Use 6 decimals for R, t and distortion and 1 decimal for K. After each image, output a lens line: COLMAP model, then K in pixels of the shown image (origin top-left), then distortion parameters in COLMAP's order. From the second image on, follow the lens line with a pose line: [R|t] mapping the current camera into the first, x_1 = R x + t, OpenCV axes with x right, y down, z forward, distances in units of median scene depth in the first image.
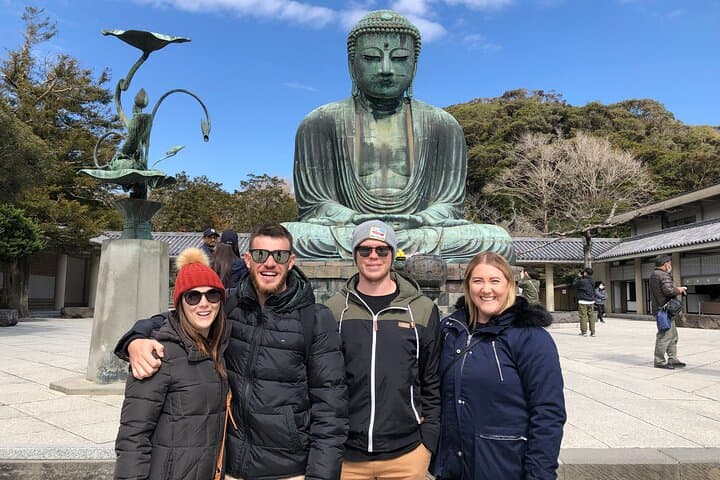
lens RADIAL K [[432.1, 0, 354.6], [0, 432.1, 249.8], [0, 0, 1]] dist [0.051354, -0.062301]
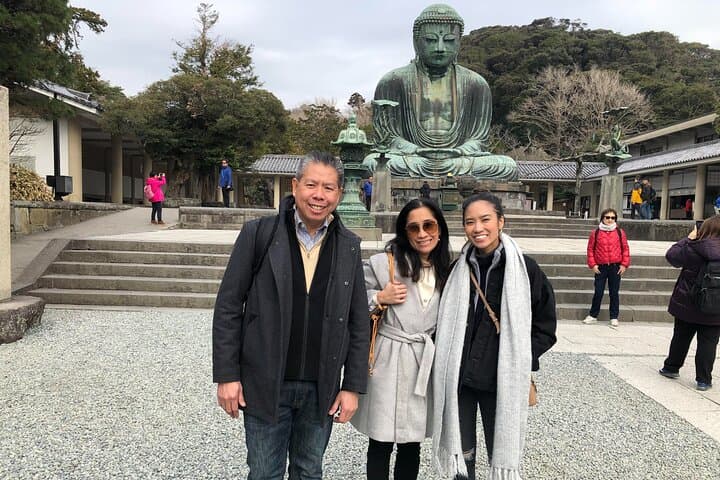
lens RADIAL K [[457.2, 0, 361.3], [0, 457.2, 240.5], [0, 0, 1]] dist [0.002702, 0.001906]
pose [[0.999744, 0.013496, -0.018179, -0.152105], [-0.010437, 0.987233, 0.158942, -0.011266], [0.020092, -0.158712, 0.987121, -0.618155]]
